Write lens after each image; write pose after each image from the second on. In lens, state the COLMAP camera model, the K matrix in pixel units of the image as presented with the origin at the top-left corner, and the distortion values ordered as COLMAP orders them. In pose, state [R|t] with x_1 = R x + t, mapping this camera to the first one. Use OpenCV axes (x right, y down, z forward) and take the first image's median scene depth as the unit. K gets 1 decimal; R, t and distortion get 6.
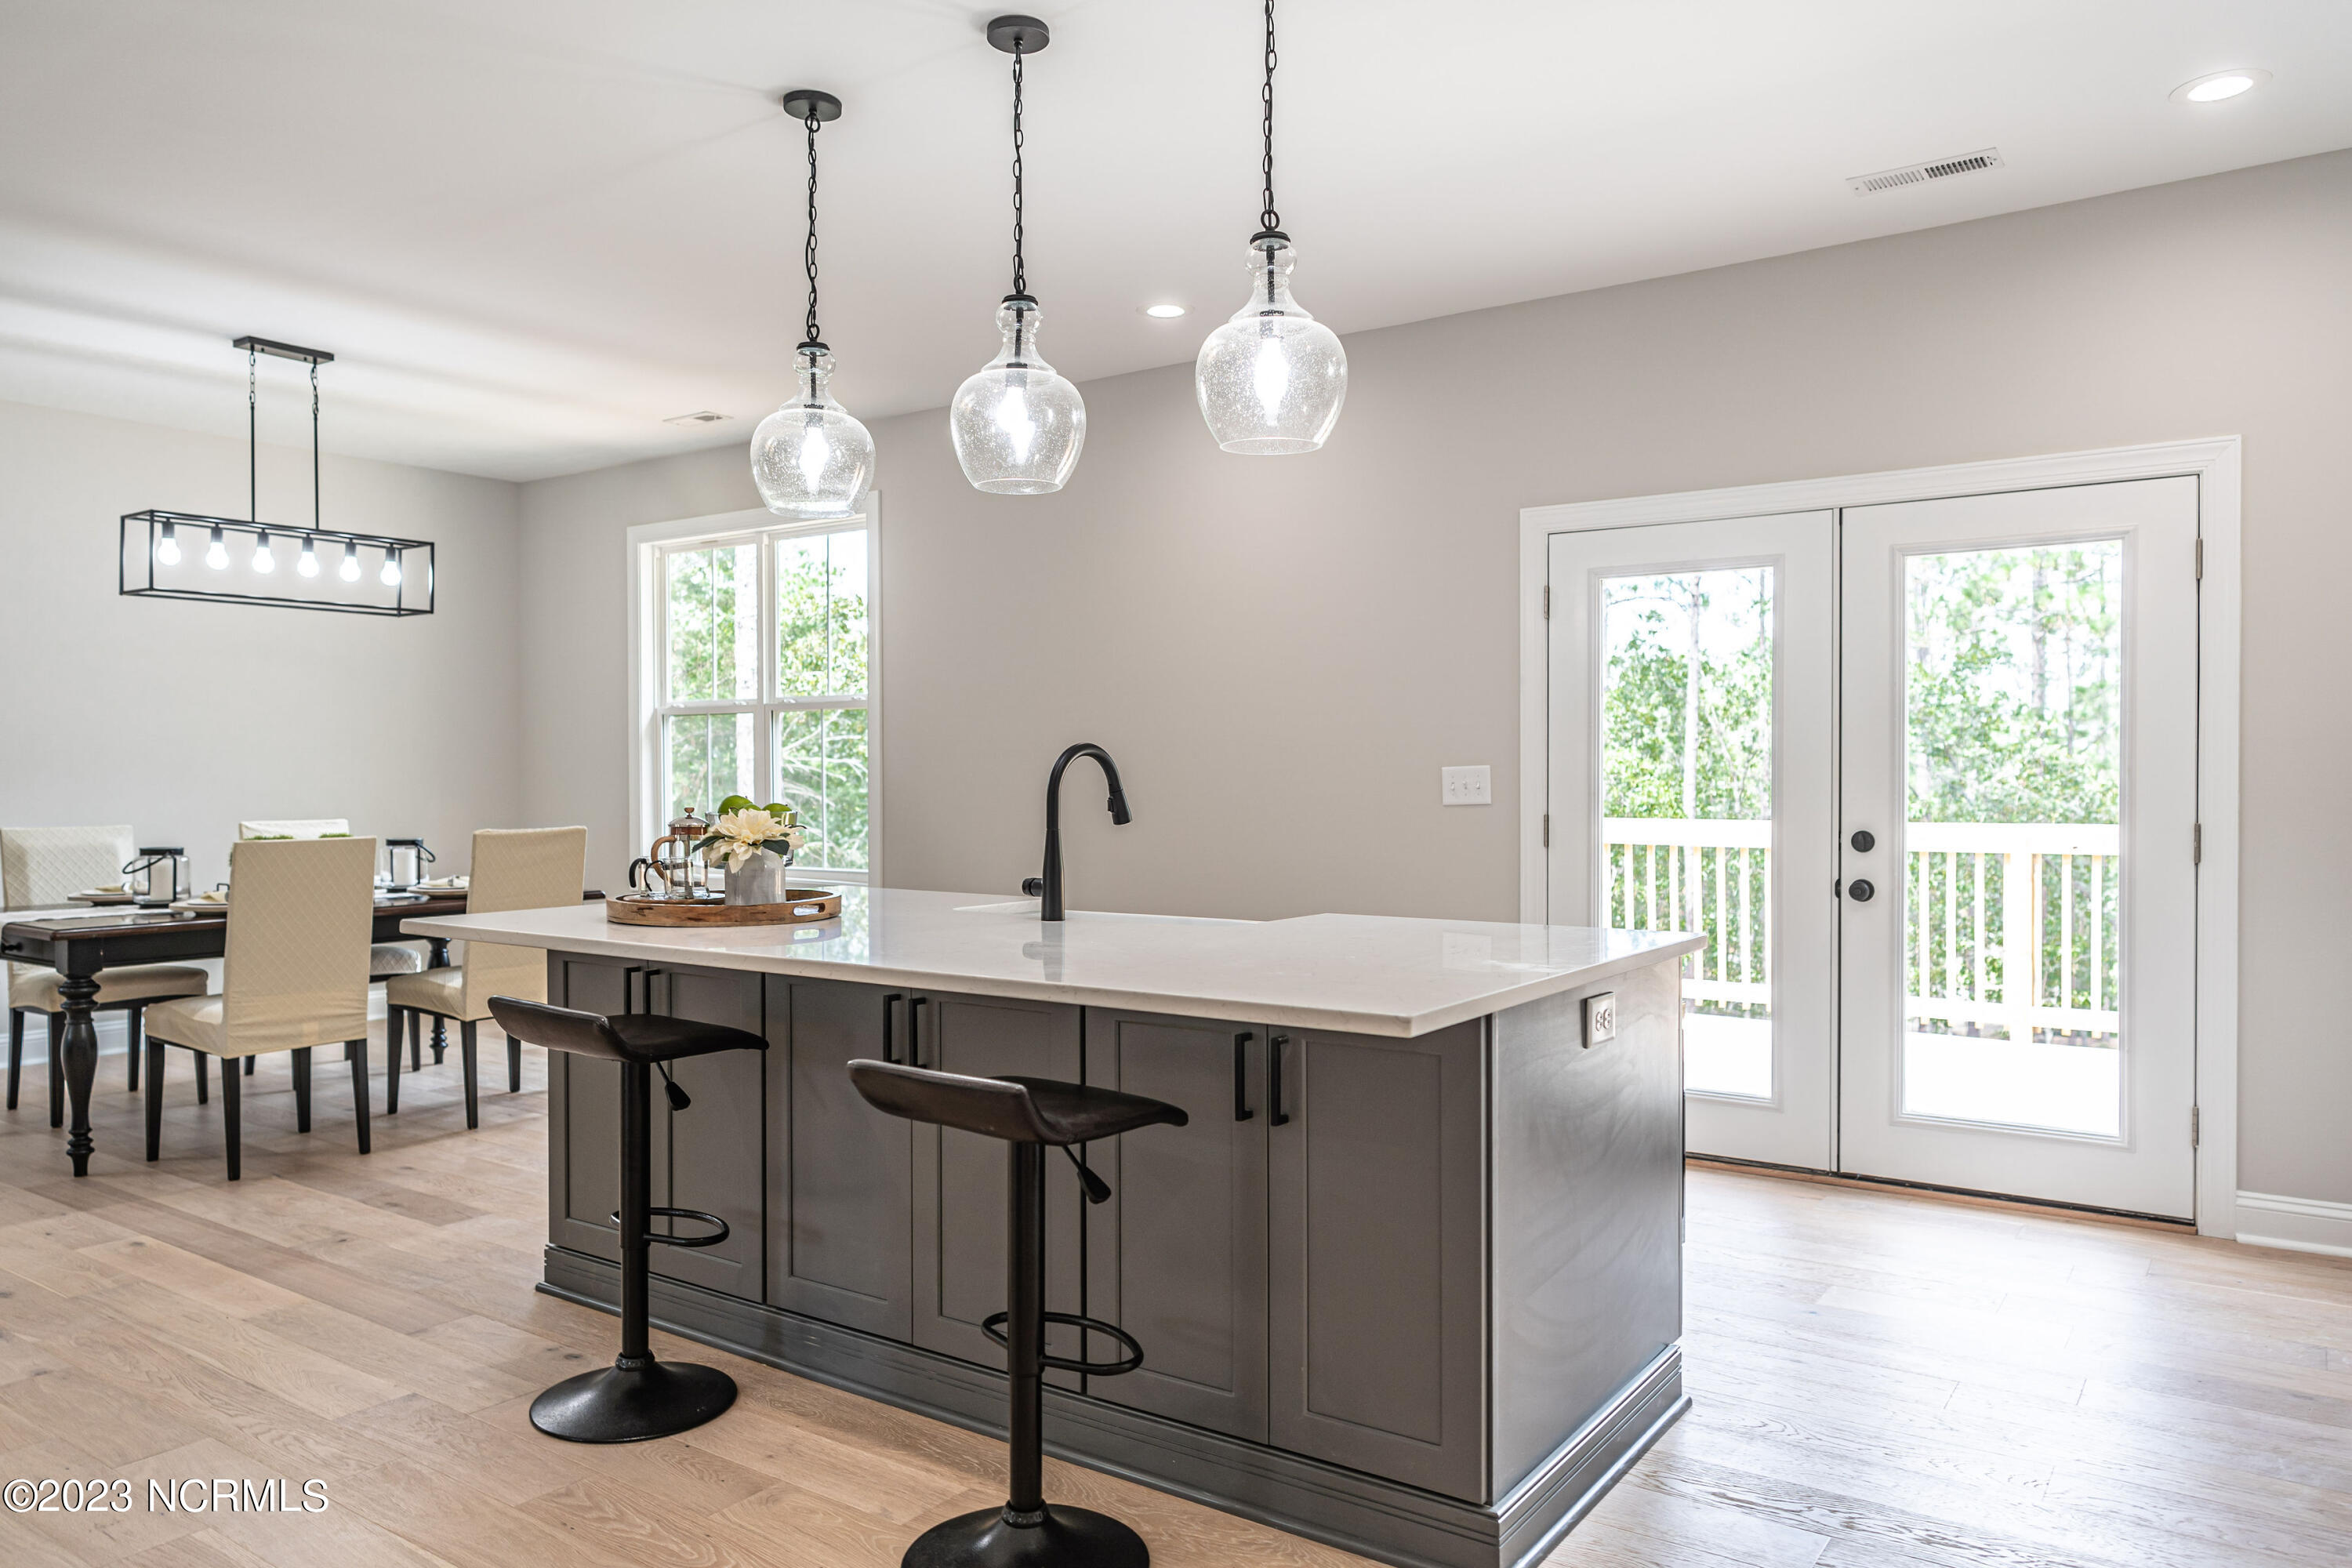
lens RADIAL K [[1610.1, 0, 1164.0], [0, 1610.1, 790.2], [0, 0, 1]] dist [0.002598, -0.001641]
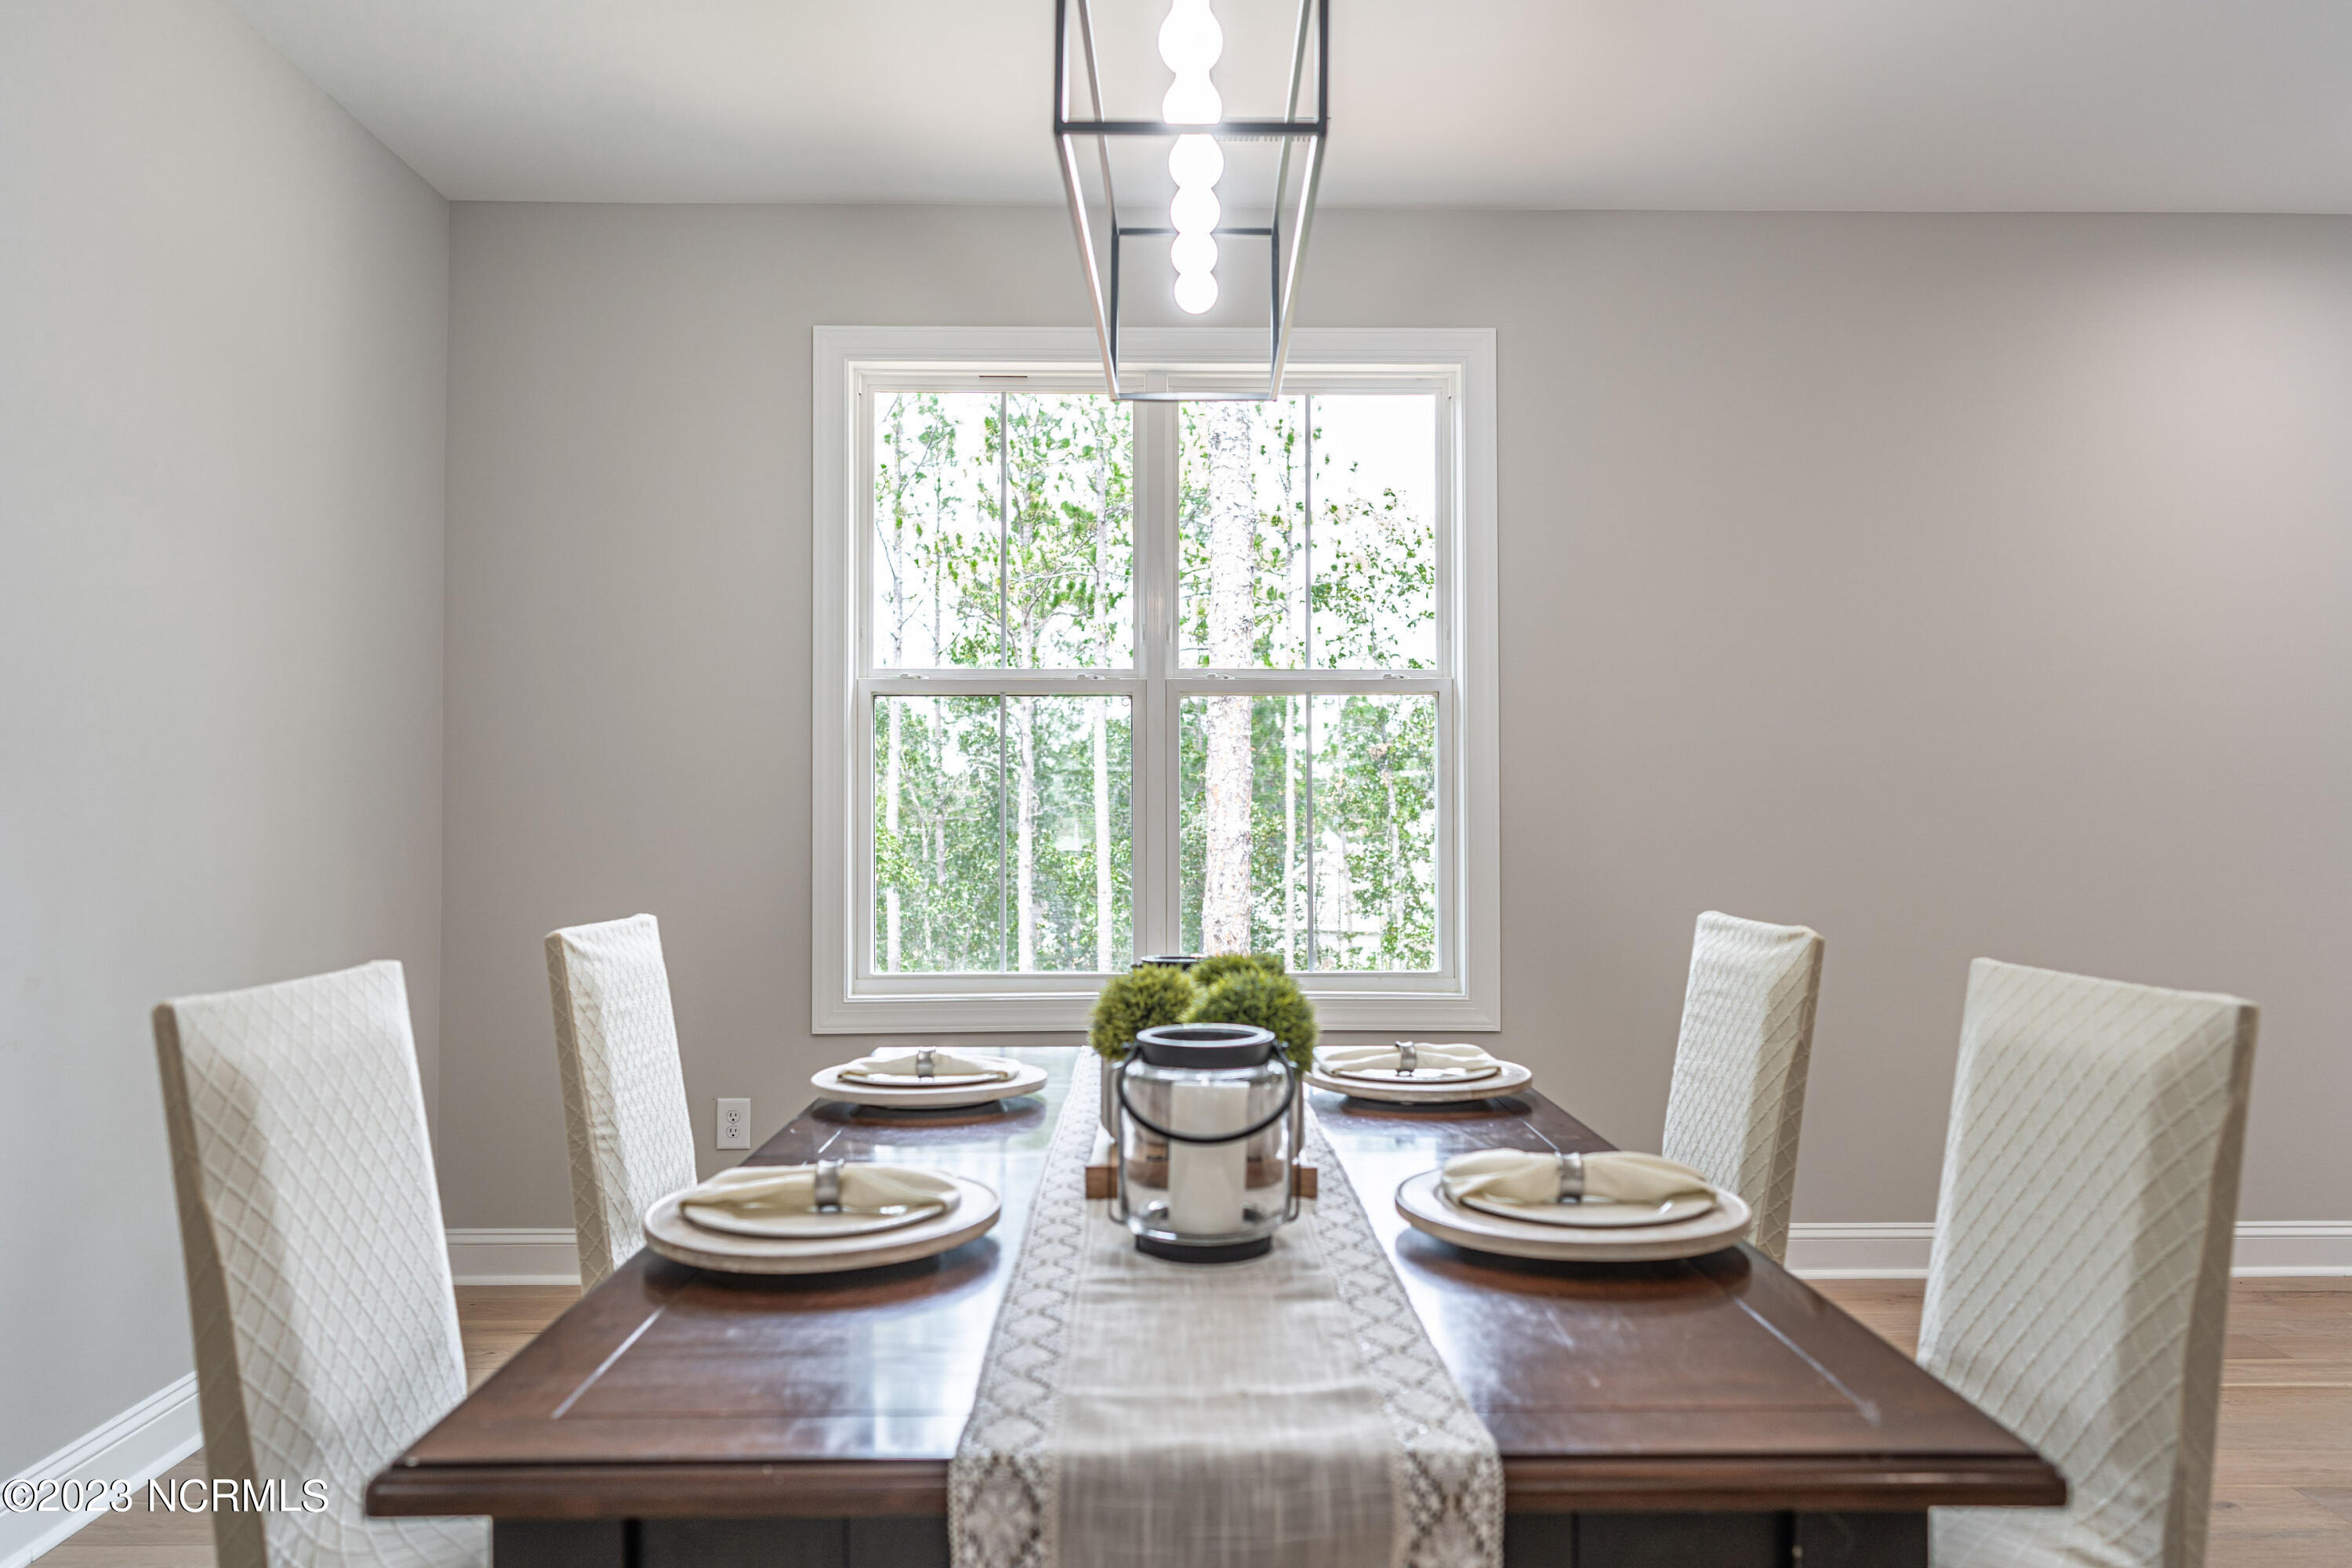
lens RADIAL K [[1610.1, 0, 1164.0], [0, 1610.1, 790.2], [0, 0, 1]] dist [0.002598, -0.001641]
pose [[0.803580, 0.014118, 0.595029, -0.930573], [0.007227, 0.999414, -0.033472, 0.003608], [-0.595152, 0.031198, 0.803007, 0.898888]]
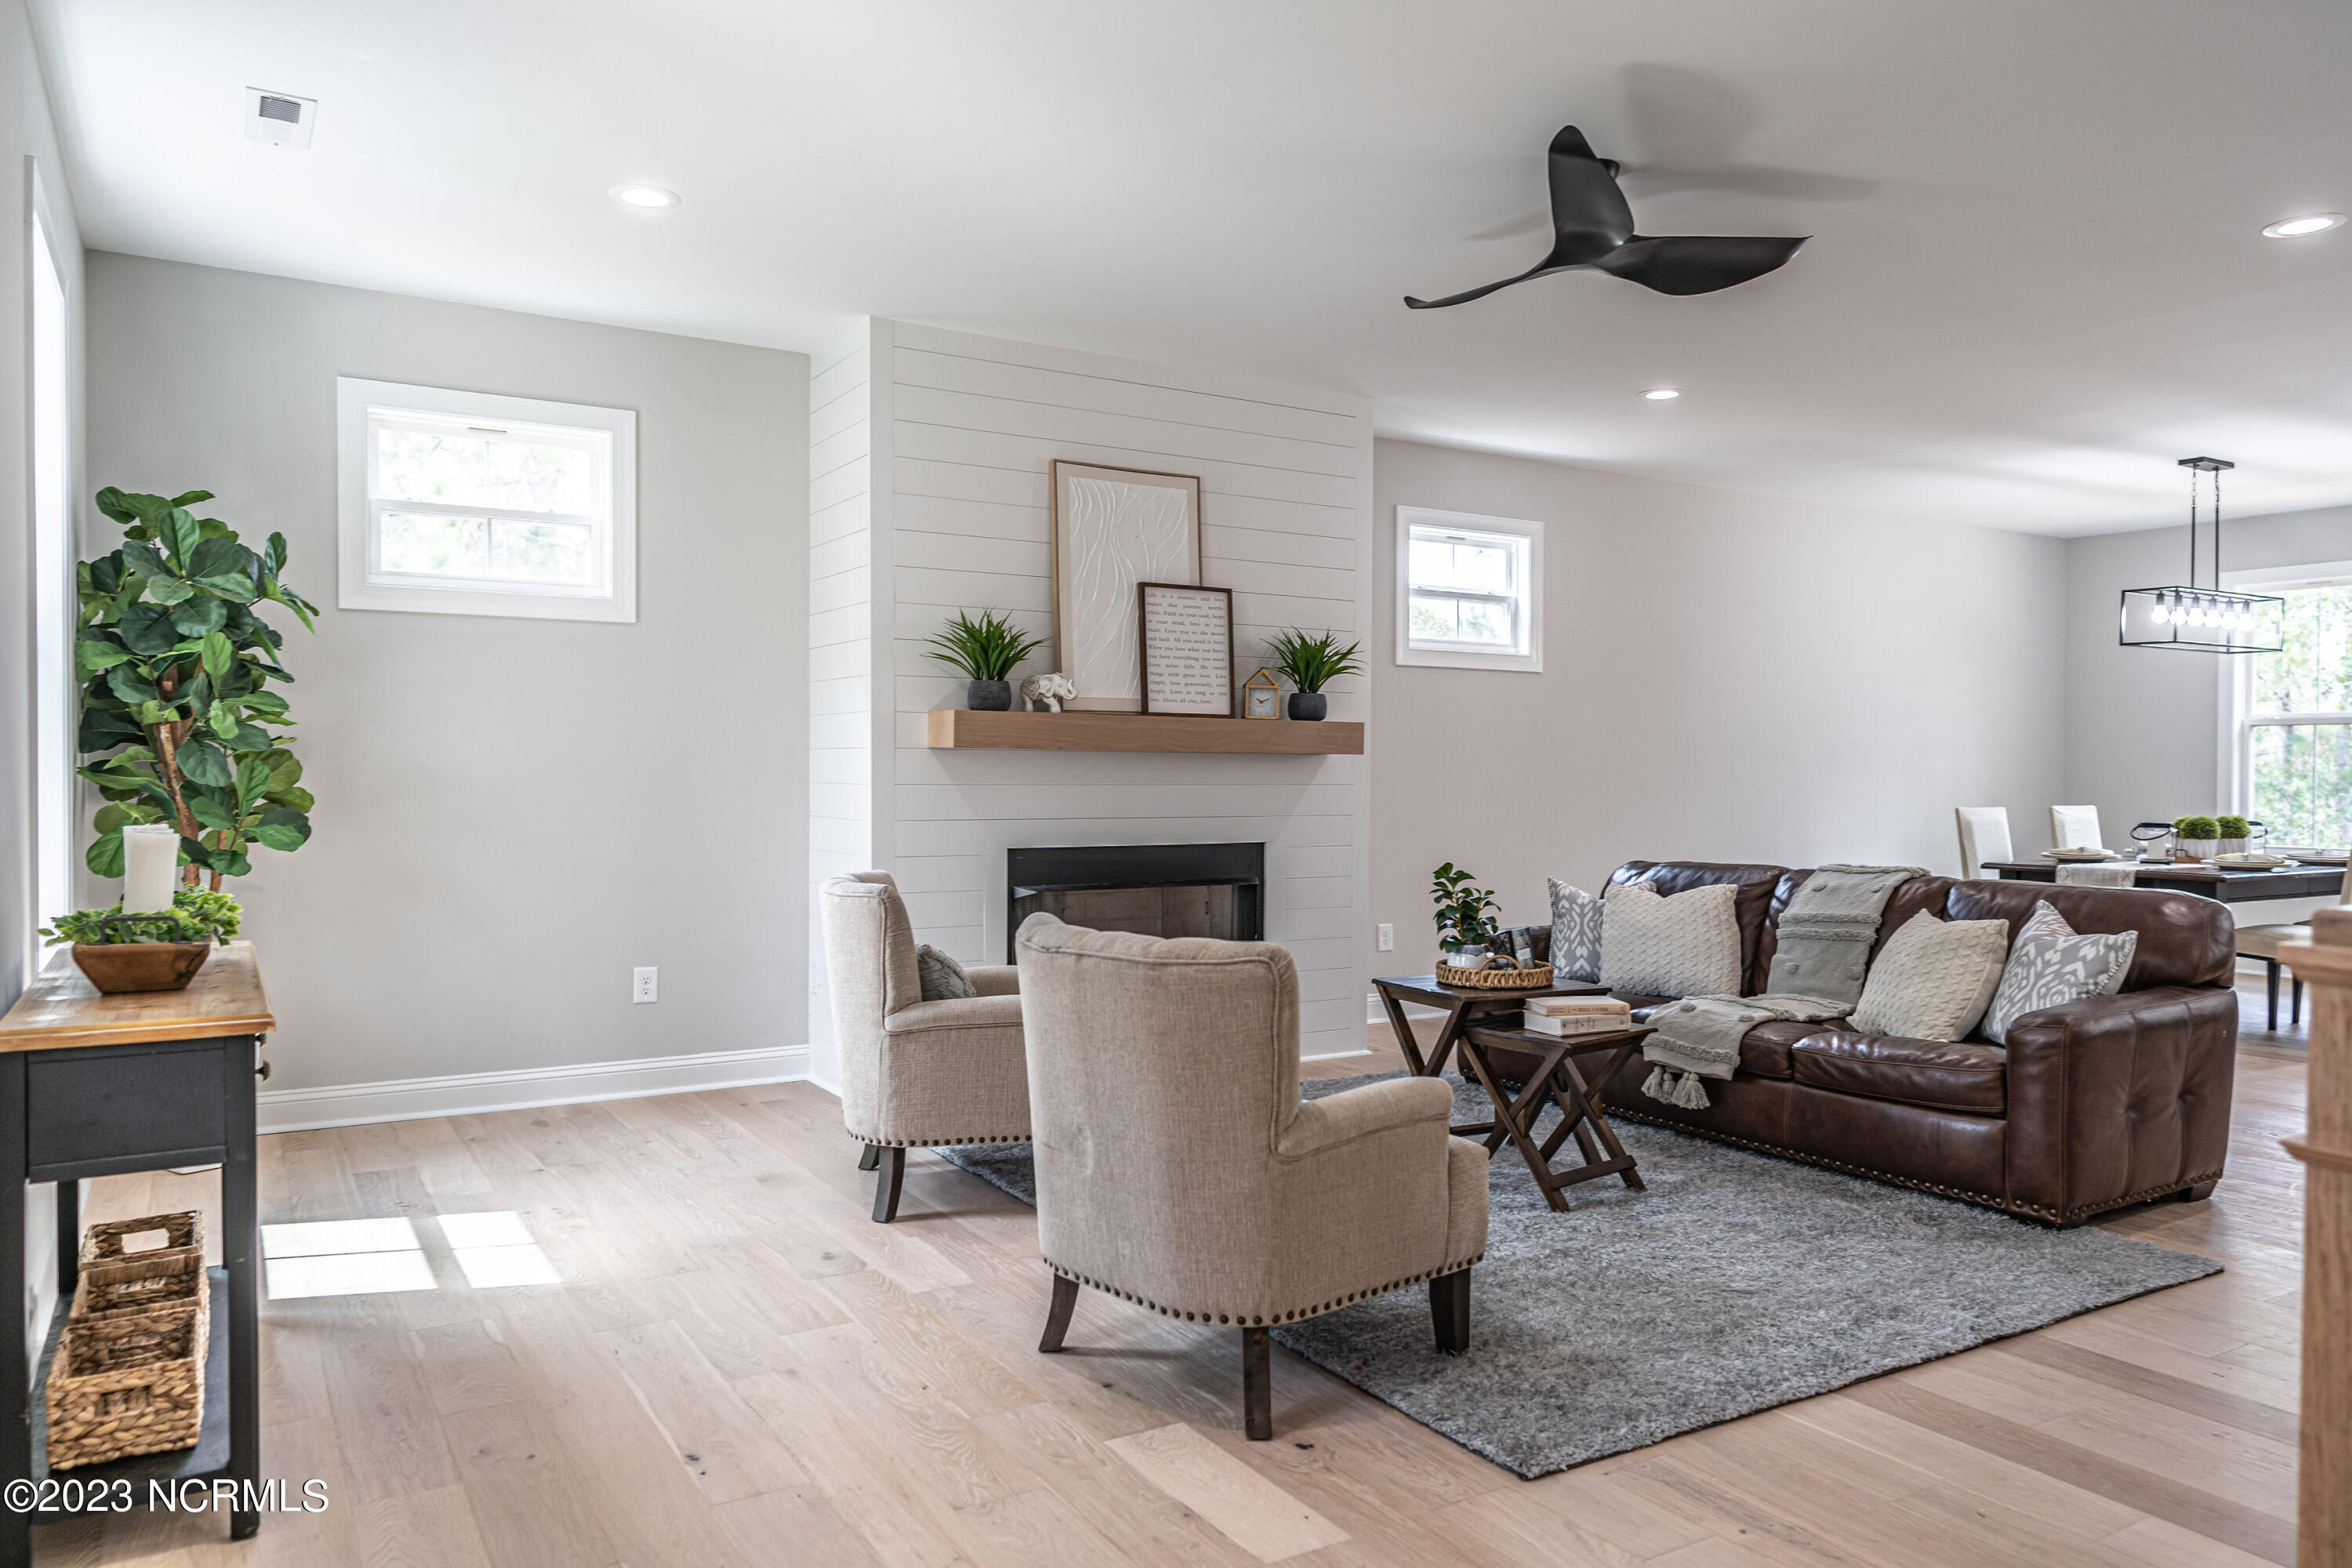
lens RADIAL K [[1587.1, 0, 1162.4], [0, 1587.1, 790.8], [0, 0, 1]] dist [0.002179, 0.002161]
pose [[0.921505, 0.013782, -0.388123, -1.028746], [-0.014873, 0.999889, 0.000194, 0.025313], [0.388083, 0.005594, 0.921608, -0.742947]]
